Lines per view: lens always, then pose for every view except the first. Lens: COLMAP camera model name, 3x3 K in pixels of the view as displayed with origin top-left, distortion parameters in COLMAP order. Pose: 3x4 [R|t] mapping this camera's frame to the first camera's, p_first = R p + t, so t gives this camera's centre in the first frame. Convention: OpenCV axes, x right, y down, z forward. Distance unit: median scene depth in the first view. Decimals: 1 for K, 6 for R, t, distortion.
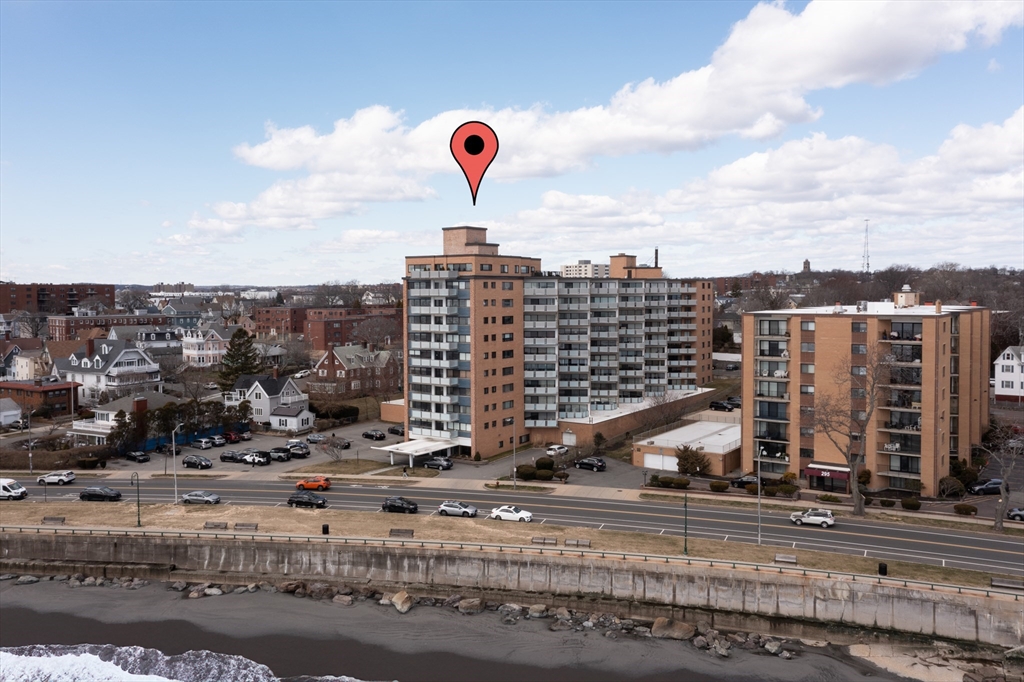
lens RADIAL K [[871.5, 0, 512.0], [0, 871.5, 341.0], [0, 0, 1]] dist [-0.016883, 0.053352]
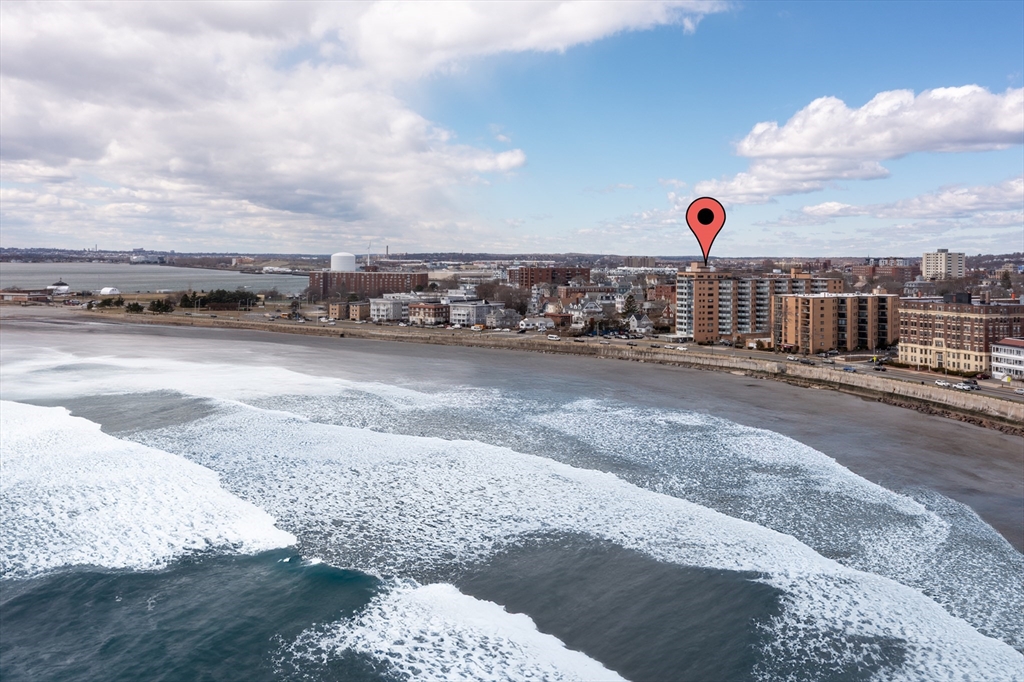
lens RADIAL K [[871.5, 0, 512.0], [0, 871.5, 341.0], [0, 0, 1]] dist [-0.016883, 0.053352]
pose [[0.866094, 0.056528, -0.496675, 1.040561], [-0.038951, 0.998196, 0.045686, 0.026491], [0.498361, -0.020222, 0.866734, -2.183606]]
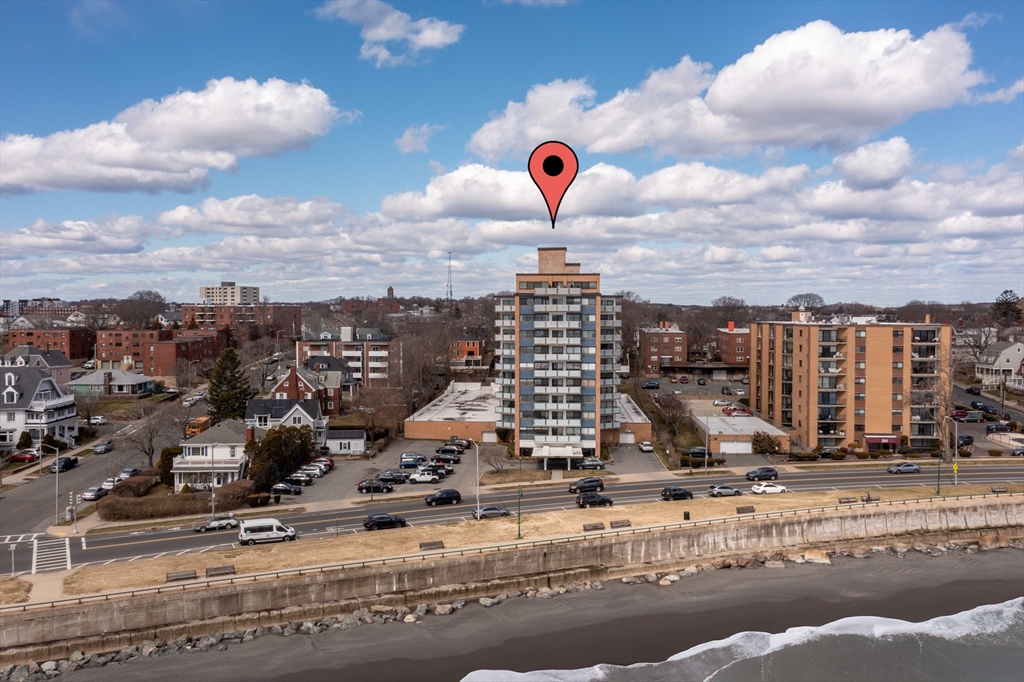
lens RADIAL K [[871.5, 0, 512.0], [0, 871.5, 341.0], [0, 0, 1]] dist [-0.016883, 0.053352]
pose [[0.847943, -0.012401, 0.529942, -0.839785], [0.028335, 0.999357, -0.021953, 0.008516], [-0.529329, 0.033631, 0.847750, 0.137277]]
